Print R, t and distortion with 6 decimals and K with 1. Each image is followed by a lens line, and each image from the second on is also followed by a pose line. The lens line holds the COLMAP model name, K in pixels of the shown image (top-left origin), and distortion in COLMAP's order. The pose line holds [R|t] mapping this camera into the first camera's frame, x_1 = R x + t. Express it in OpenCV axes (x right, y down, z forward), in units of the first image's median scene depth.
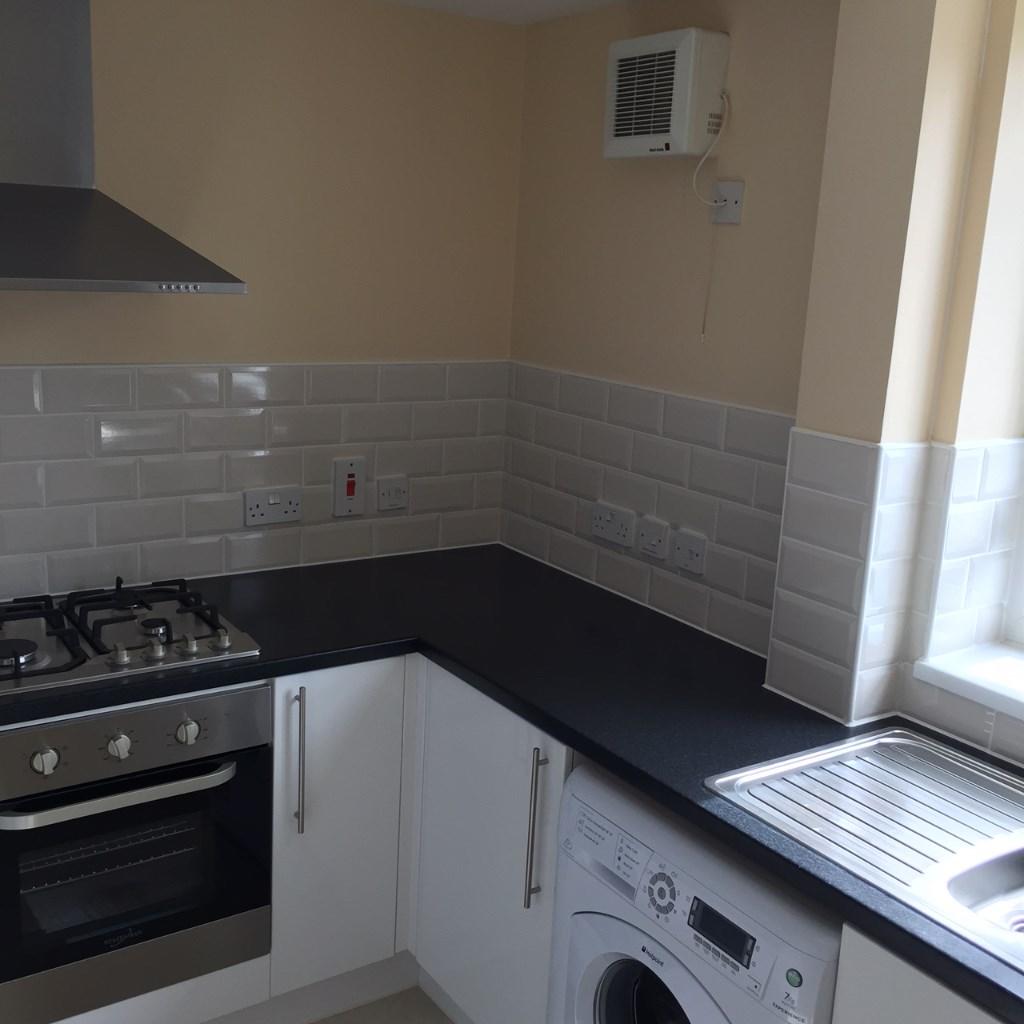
lens RADIAL K [[1166.0, 0, 512.0], [0, 1166.0, 512.0], [0, 0, 1]] dist [0.076522, -0.093947]
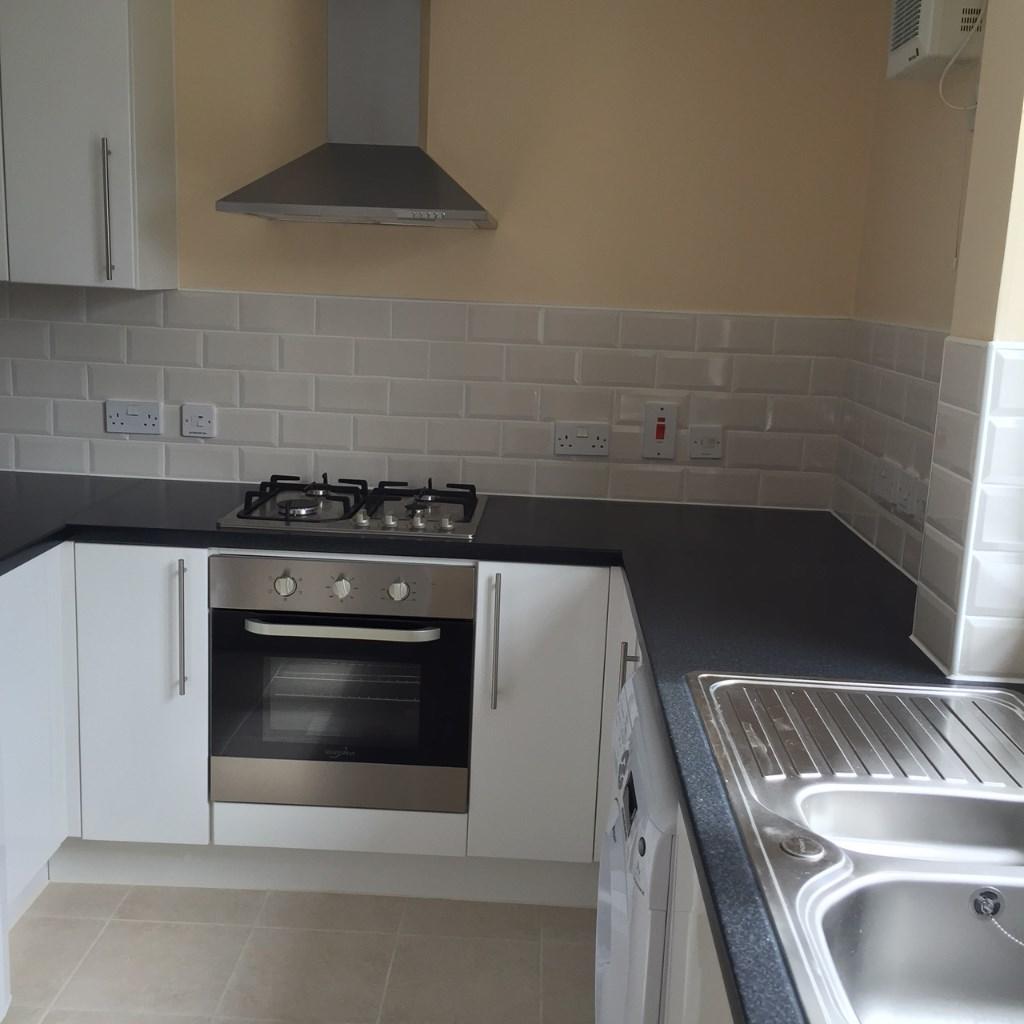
lens RADIAL K [[1166.0, 0, 512.0], [0, 1166.0, 512.0], [0, 0, 1]] dist [0.076522, -0.093947]
pose [[0.809325, 0.100600, -0.578682, 0.439775], [-0.133481, 0.990947, -0.014412, 0.100261], [0.571993, 0.088907, 0.815426, 0.092633]]
